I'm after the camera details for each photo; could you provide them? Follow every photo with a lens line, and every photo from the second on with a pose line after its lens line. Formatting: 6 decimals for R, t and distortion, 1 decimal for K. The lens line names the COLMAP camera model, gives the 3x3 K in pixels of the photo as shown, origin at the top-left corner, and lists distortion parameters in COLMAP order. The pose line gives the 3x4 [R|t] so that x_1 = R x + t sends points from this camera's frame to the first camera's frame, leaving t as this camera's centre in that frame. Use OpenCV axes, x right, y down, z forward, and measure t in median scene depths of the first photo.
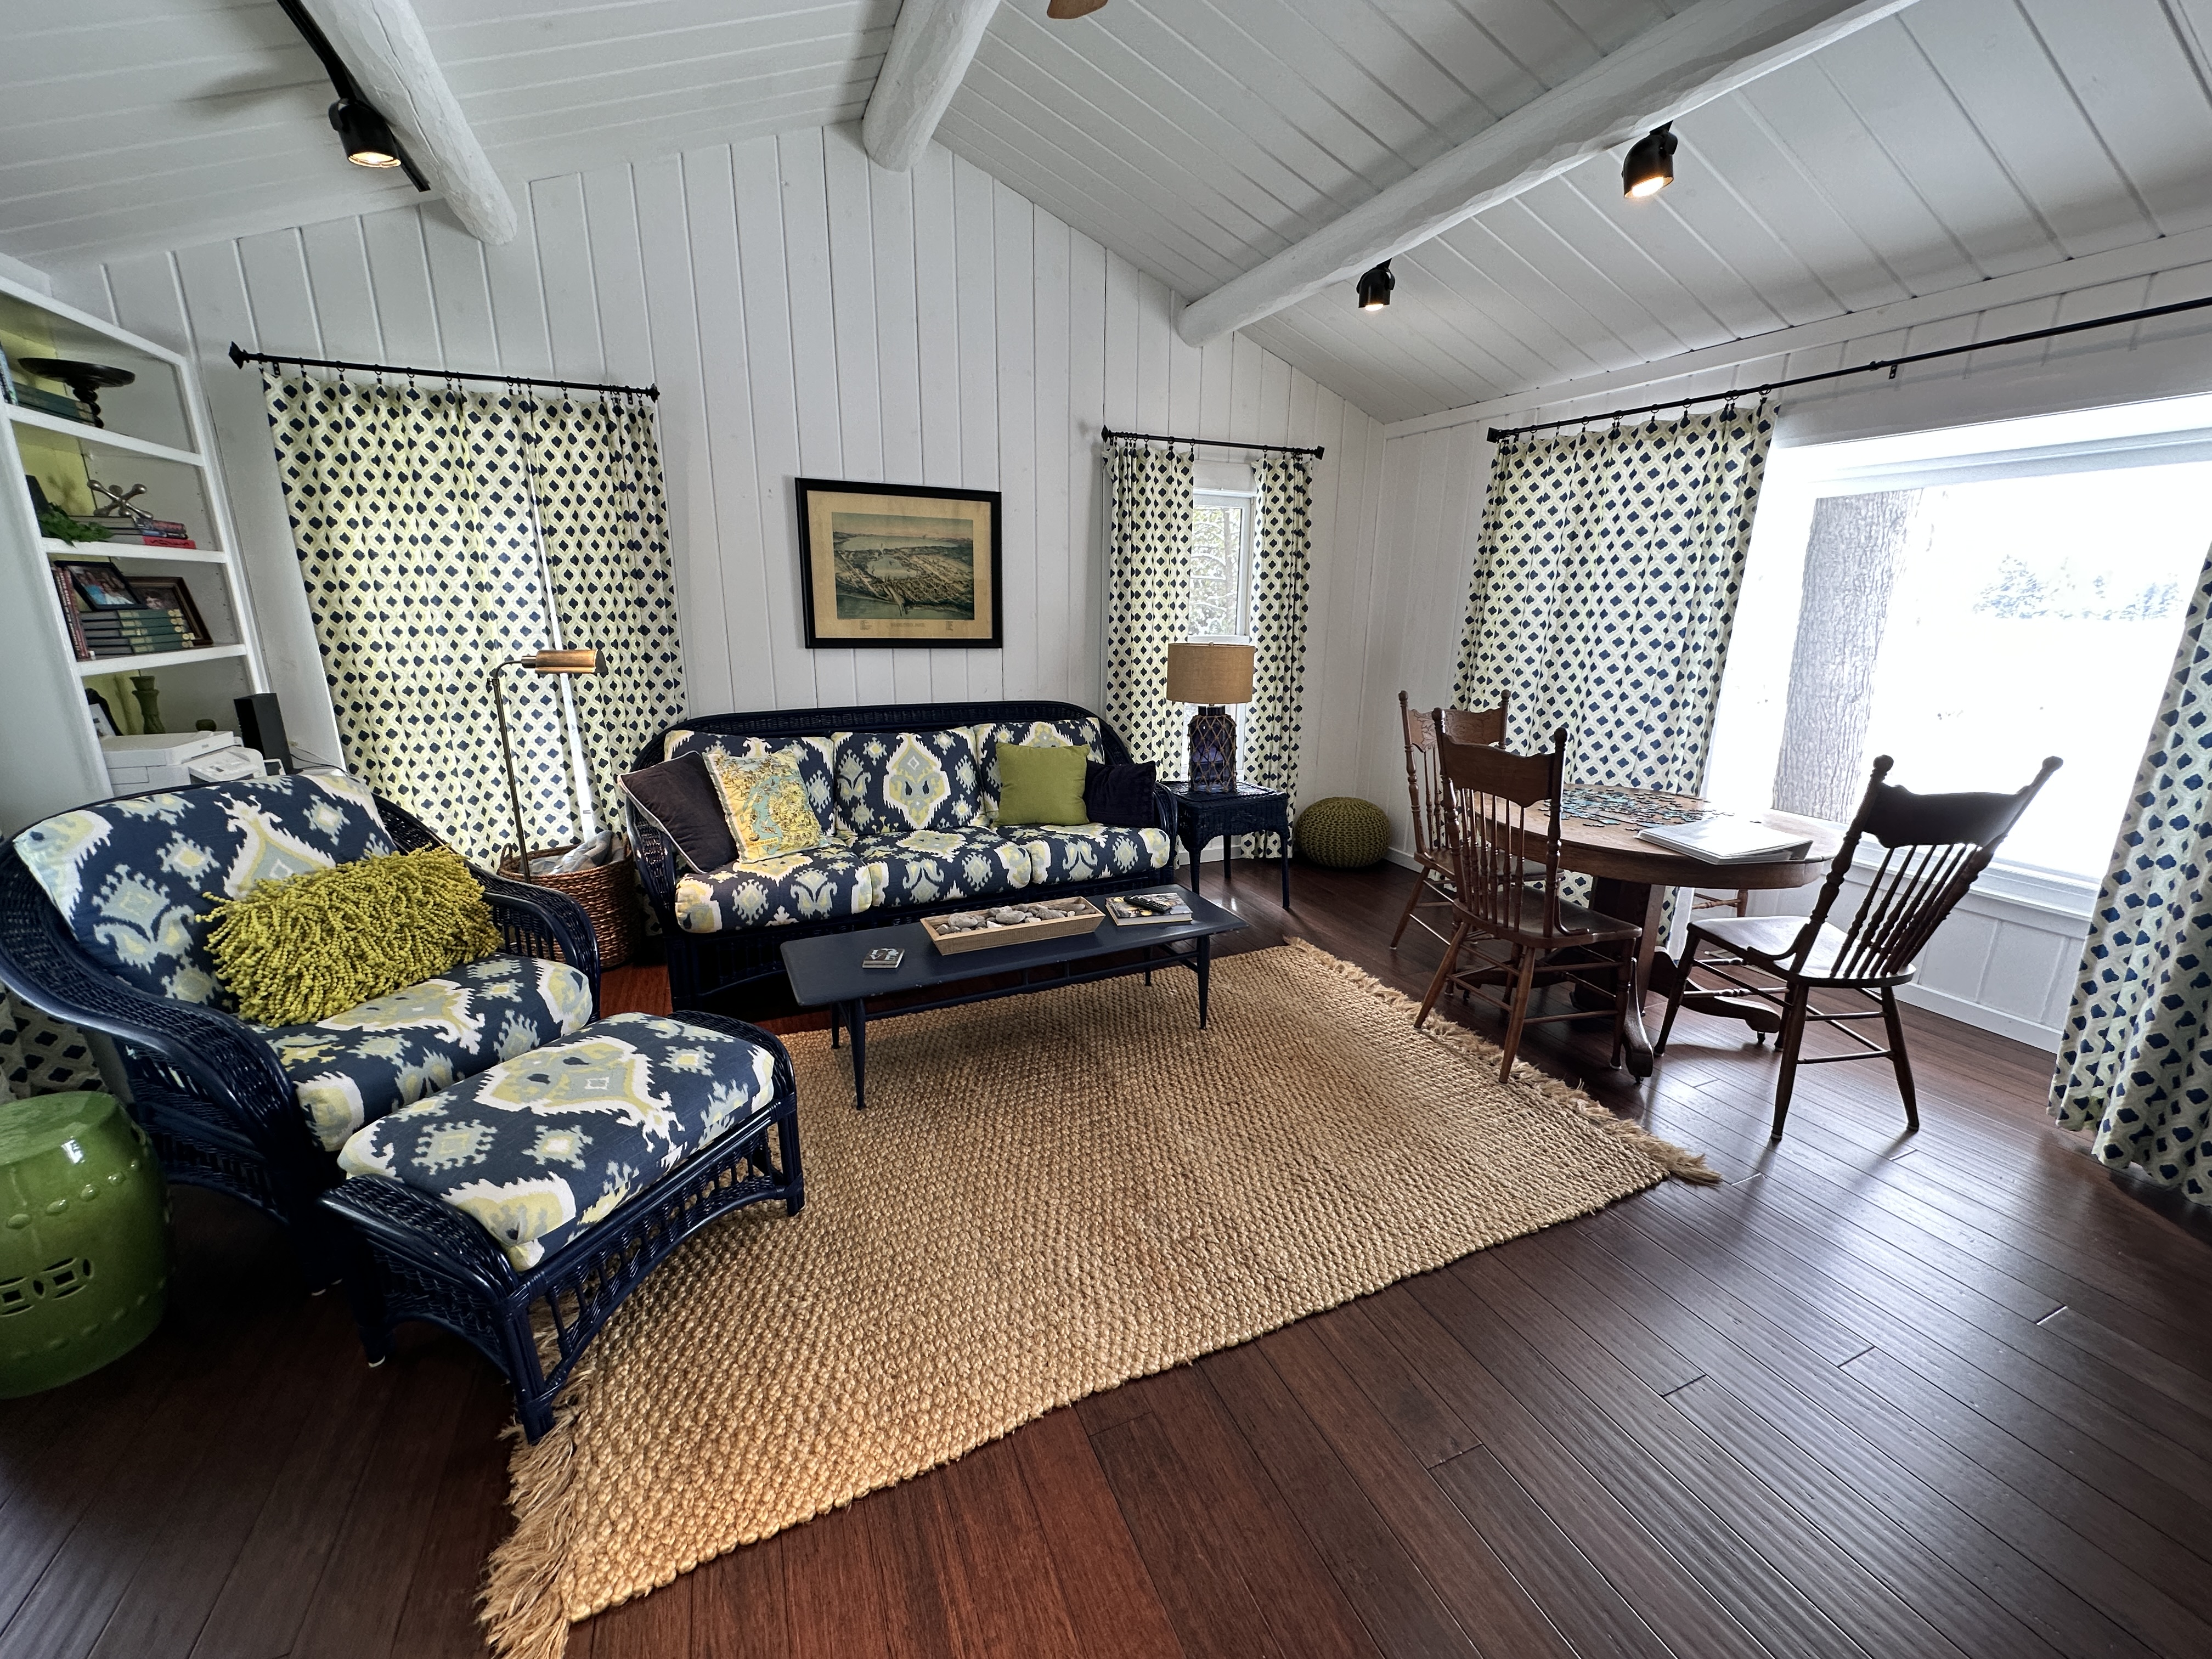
lens RADIAL K [[881.7, 0, 1113.5], [0, 881.7, 831.3], [0, 0, 1]] dist [-0.000712, -0.000045]
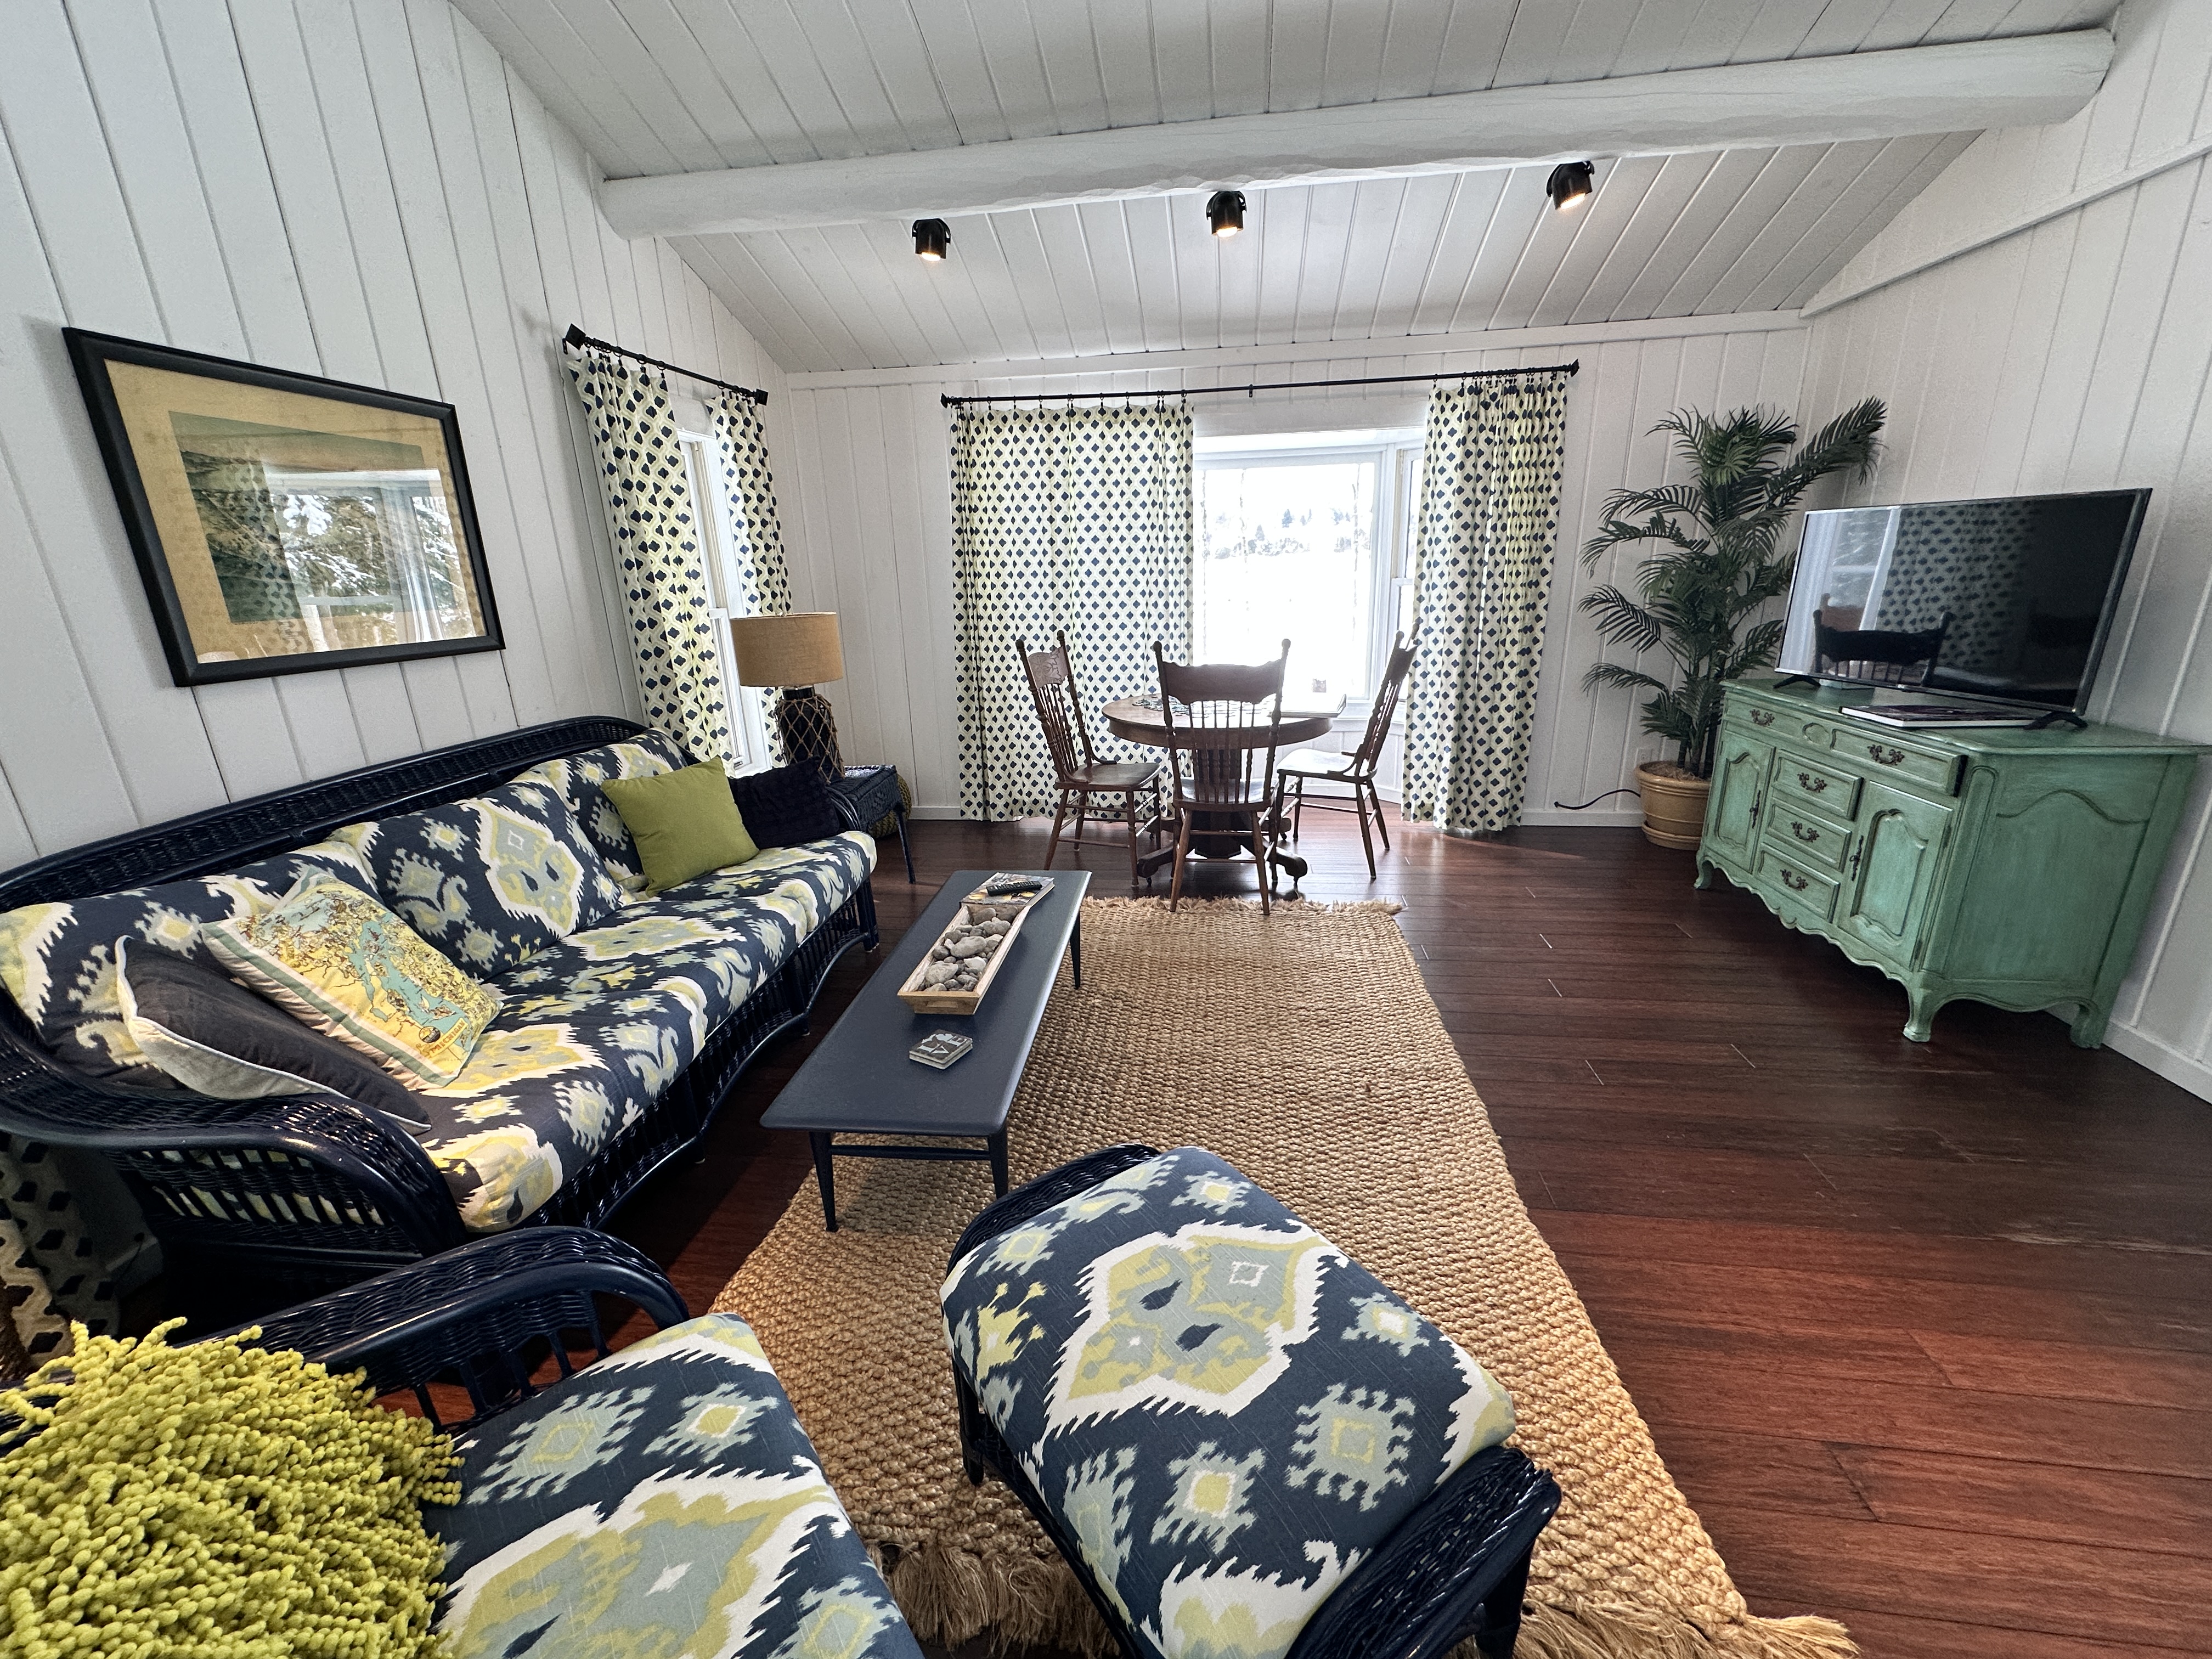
lens RADIAL K [[881.7, 0, 1102.8], [0, 881.7, 826.5], [0, 0, 1]] dist [-0.000712, -0.000045]
pose [[0.524398, -0.274883, 0.805882, -0.541096], [0.253658, 0.953916, 0.160318, -0.086946], [-0.812813, 0.120348, 0.569958, 0.329670]]
